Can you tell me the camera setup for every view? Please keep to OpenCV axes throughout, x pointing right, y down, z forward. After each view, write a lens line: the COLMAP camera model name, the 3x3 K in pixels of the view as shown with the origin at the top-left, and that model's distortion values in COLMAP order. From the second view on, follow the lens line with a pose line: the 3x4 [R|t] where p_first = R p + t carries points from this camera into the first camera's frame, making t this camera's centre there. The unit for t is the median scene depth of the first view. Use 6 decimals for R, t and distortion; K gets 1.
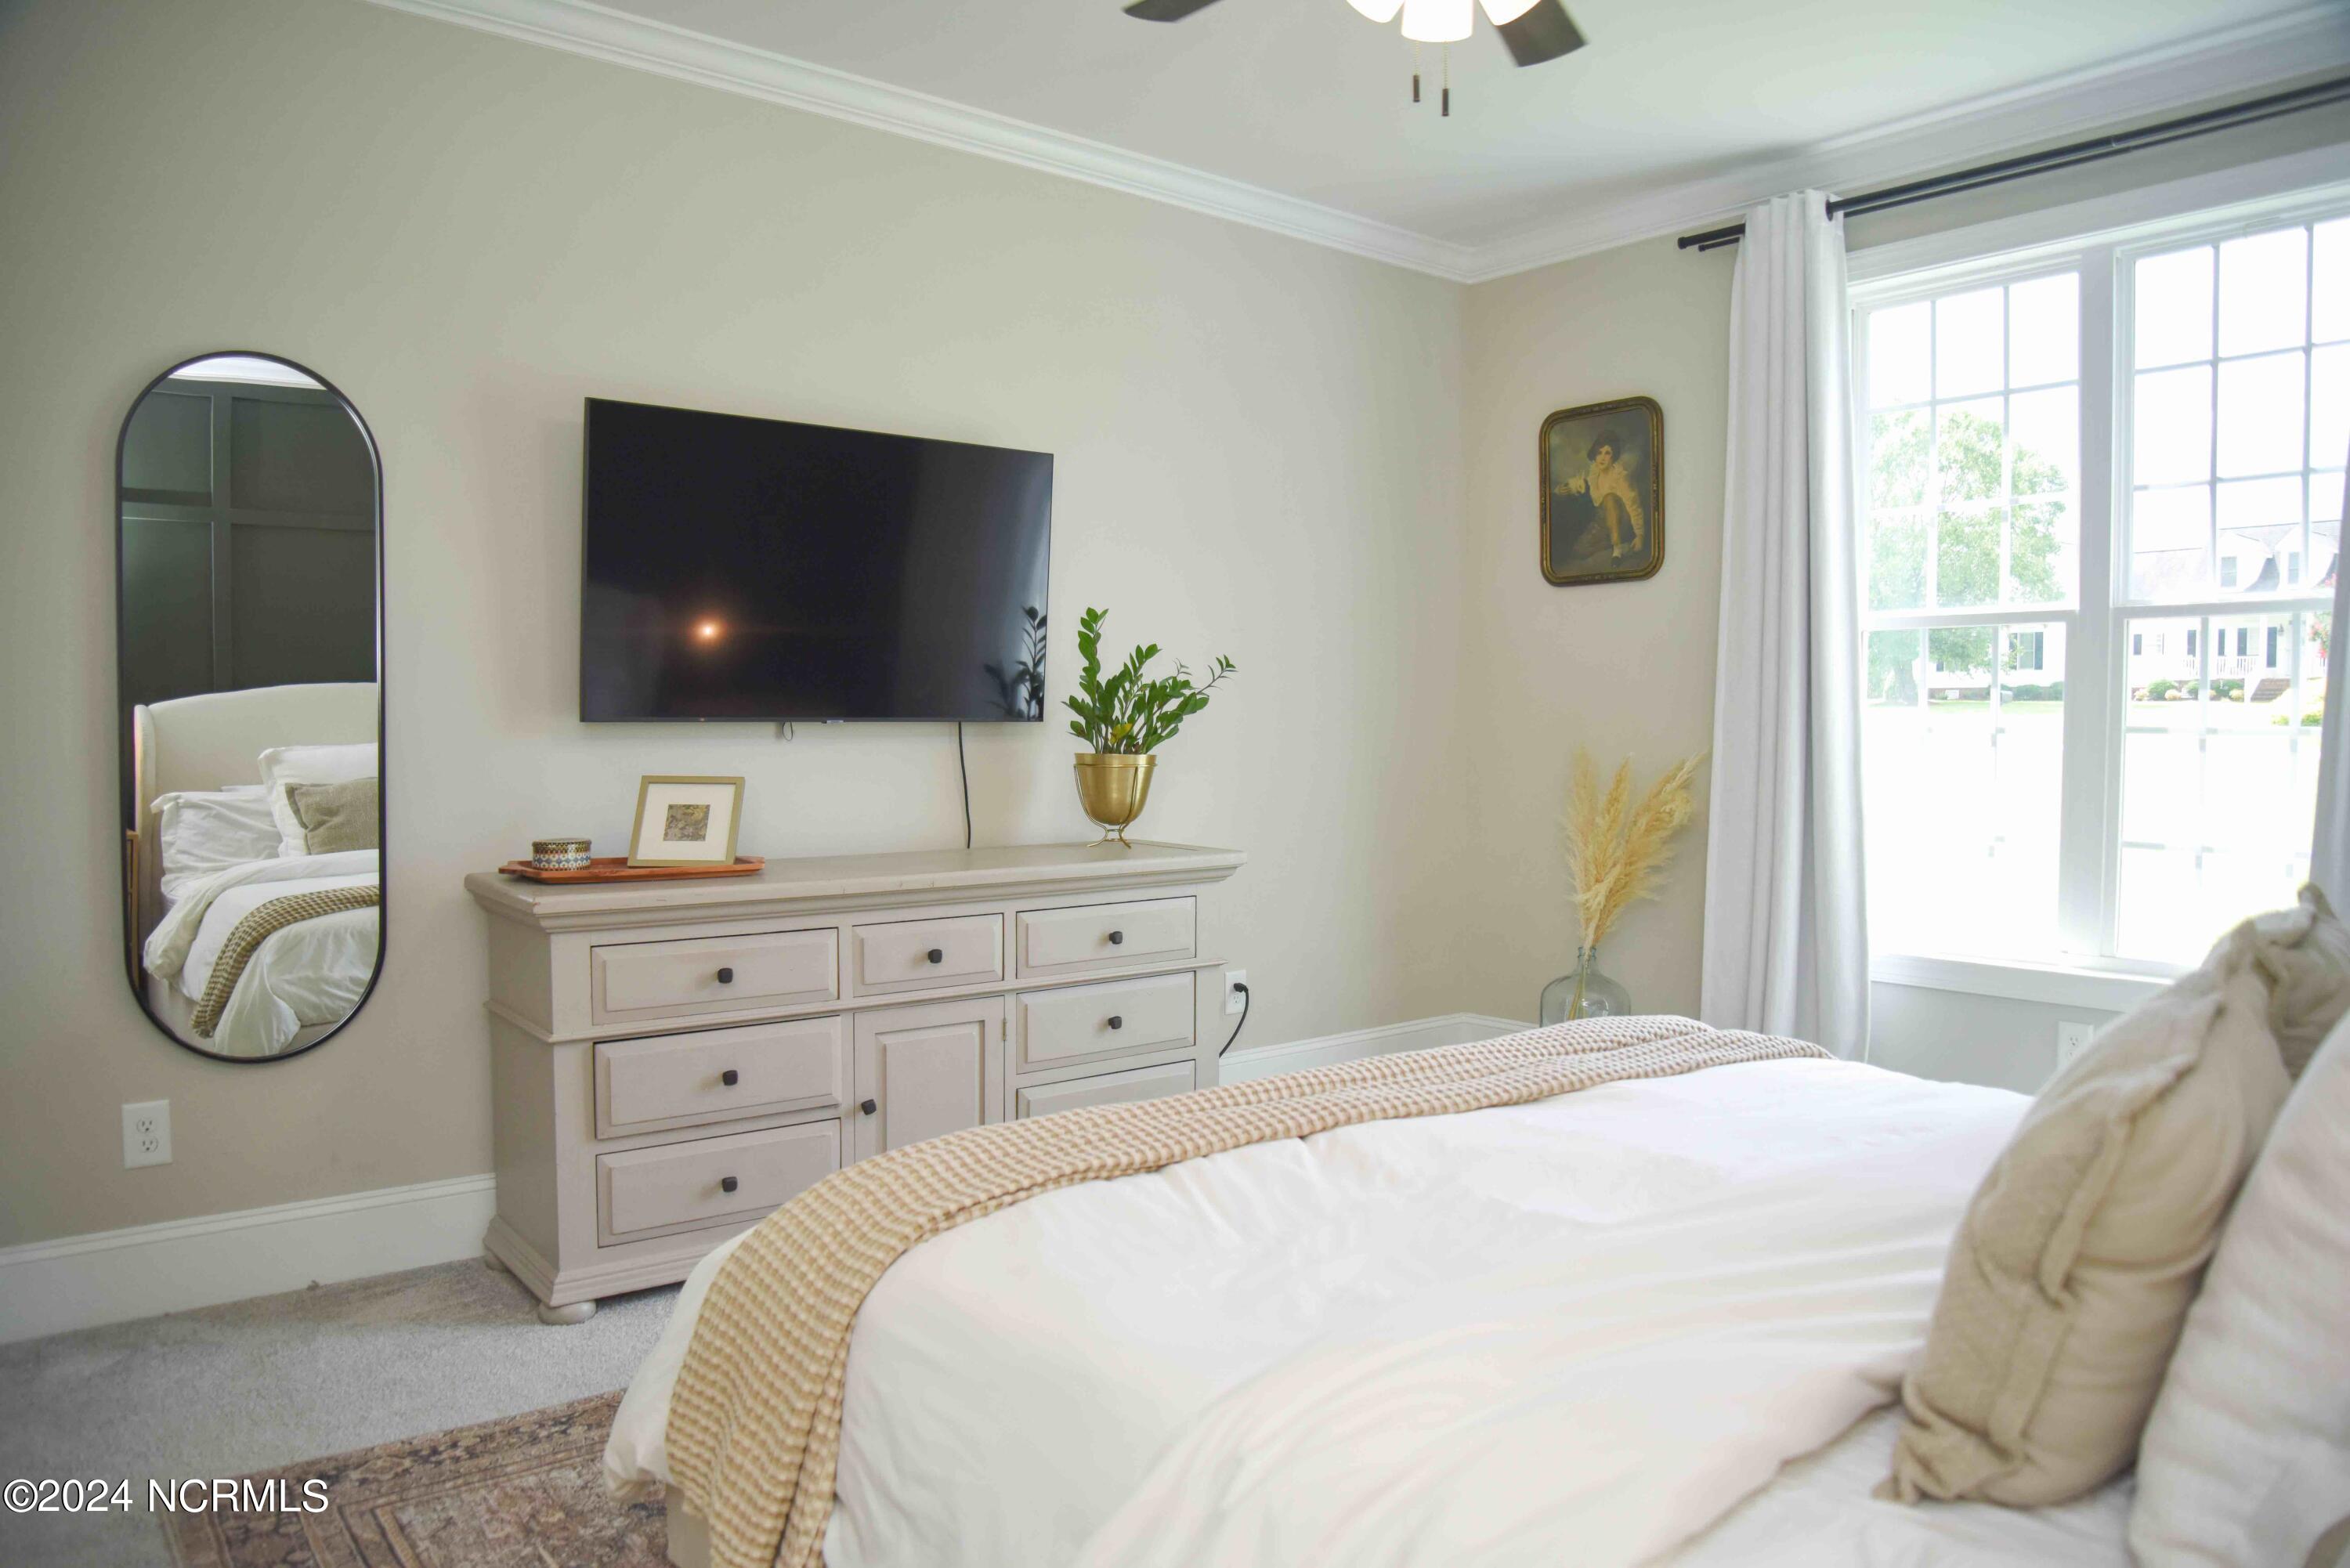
lens RADIAL K [[1607.3, 0, 1167.8], [0, 1607.3, 799.8], [0, 0, 1]] dist [-0.069761, 0.026839]
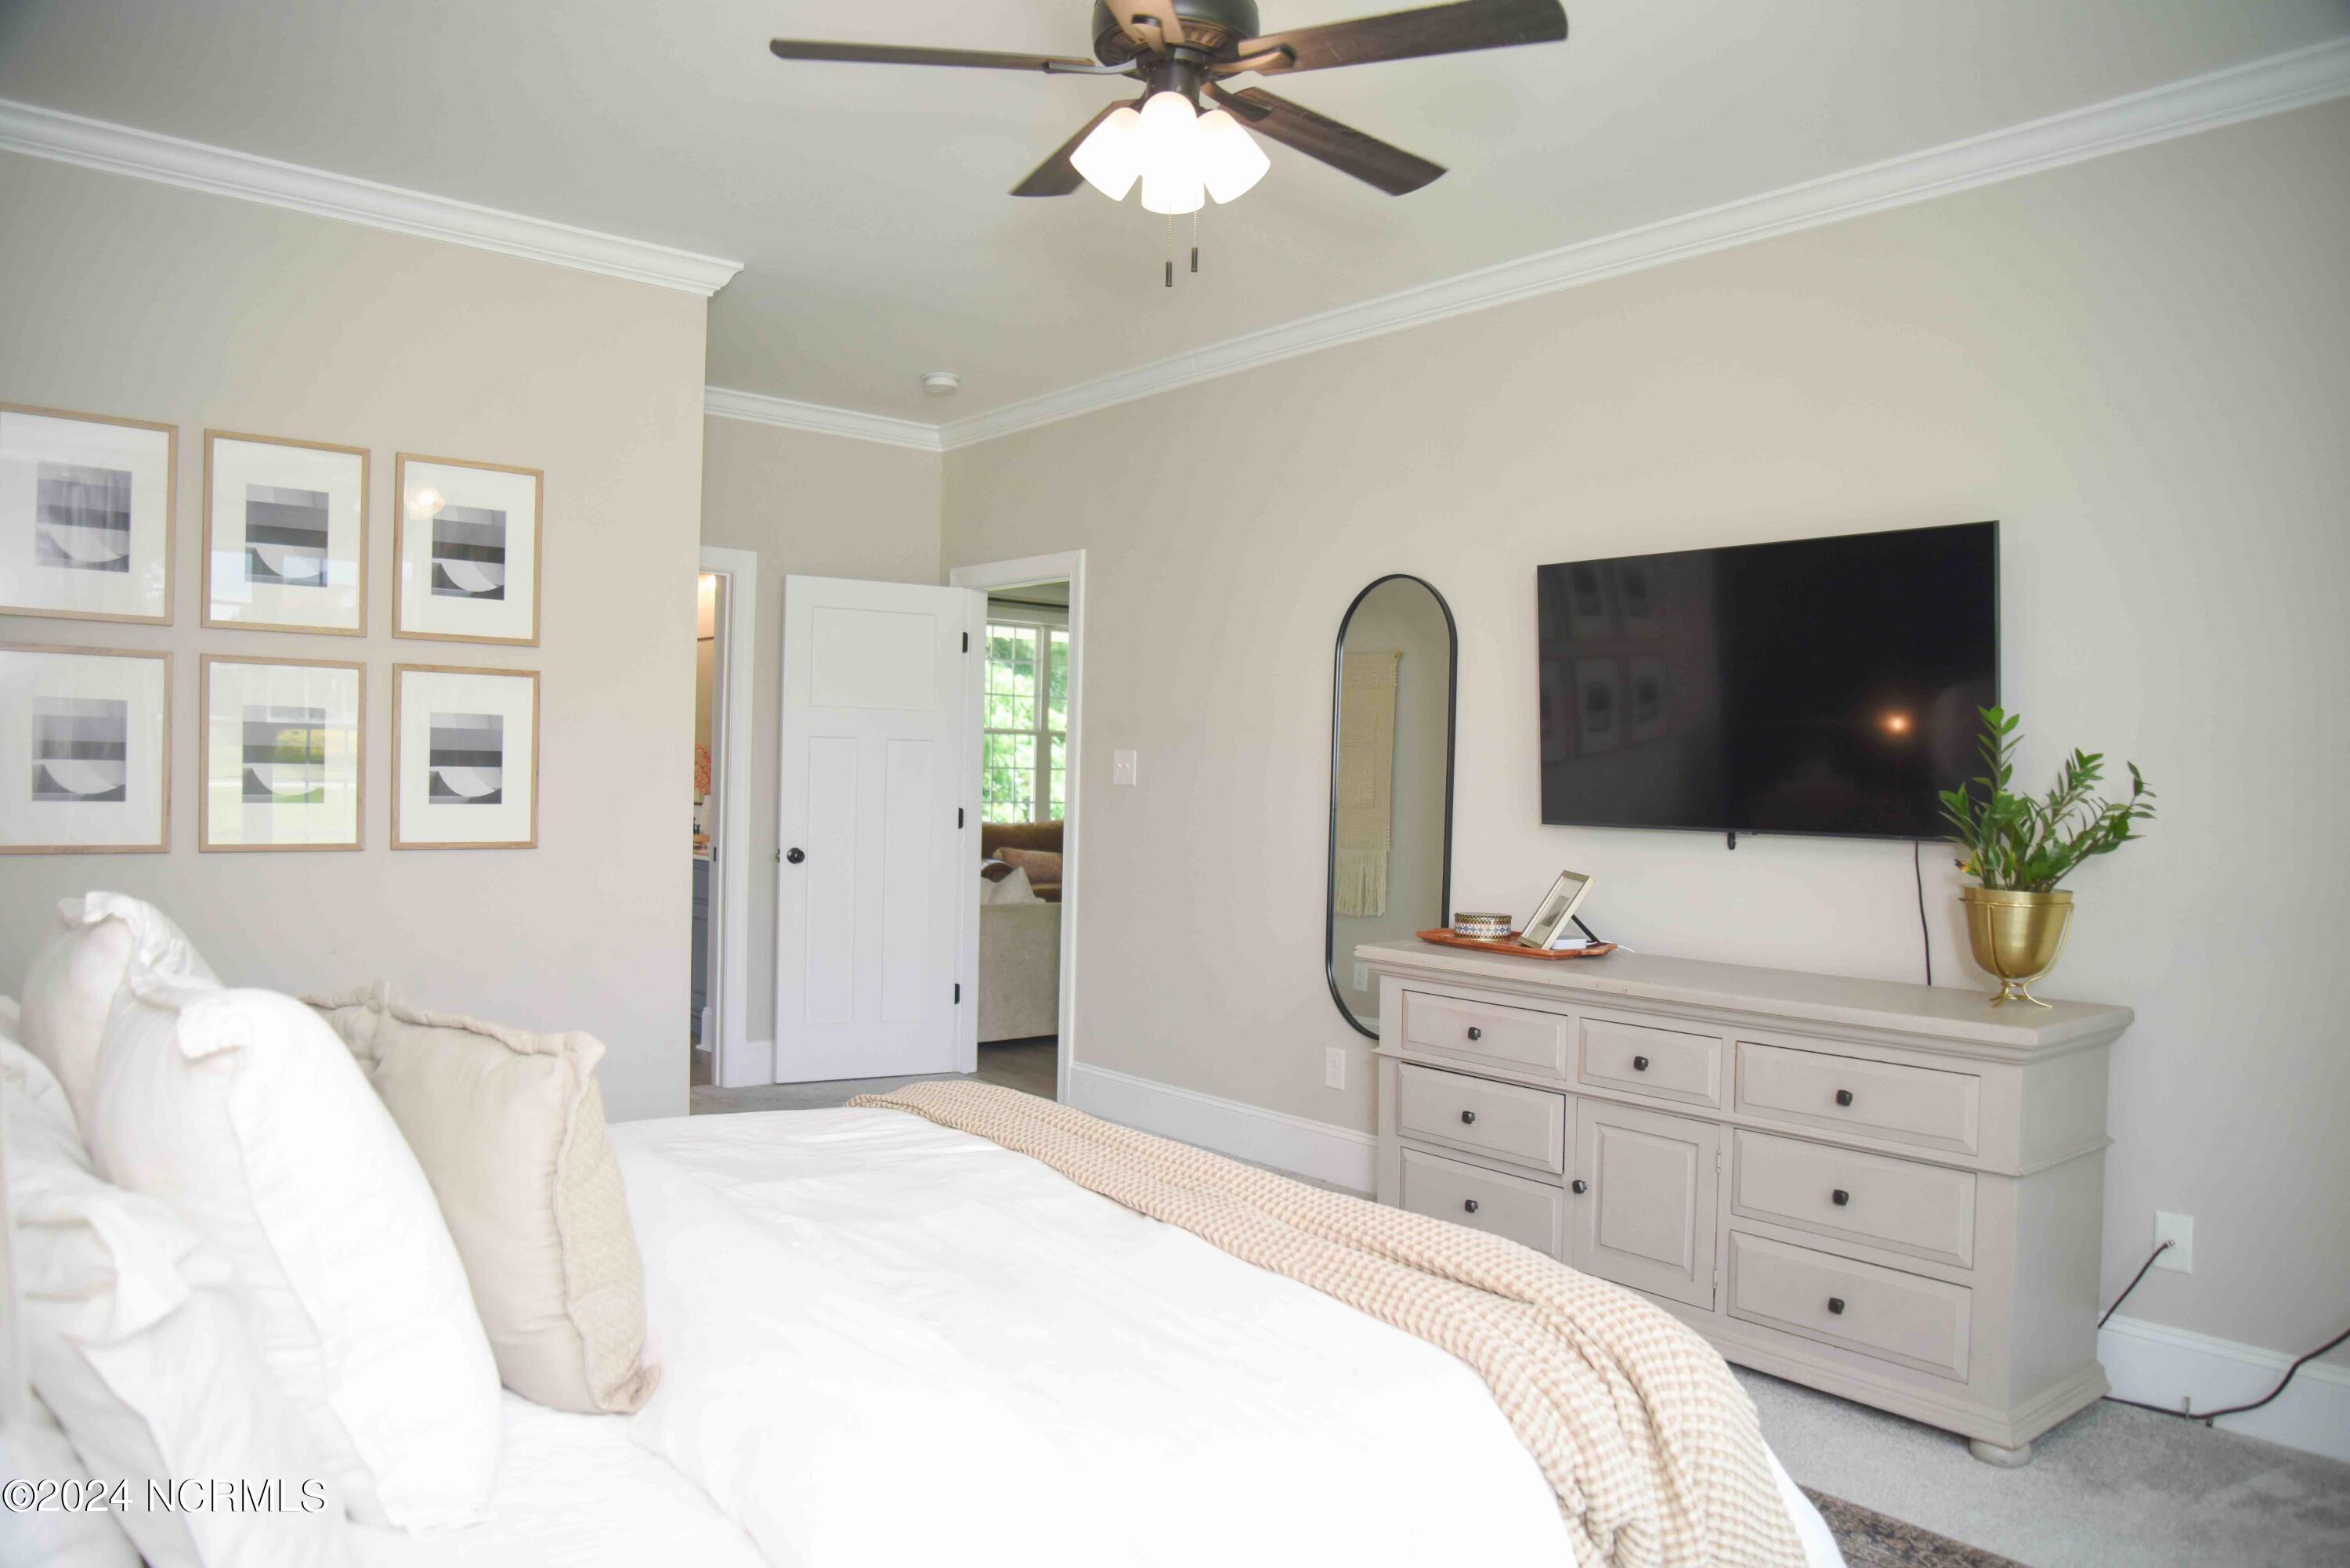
lens RADIAL K [[1607.3, 0, 1167.8], [0, 1607.3, 799.8], [0, 0, 1]] dist [-0.069761, 0.026839]
pose [[0.020167, 0.006730, -0.999774, 0.859877], [-0.075688, 0.997118, 0.005185, -0.051717], [0.996928, 0.075567, 0.020619, 0.666621]]
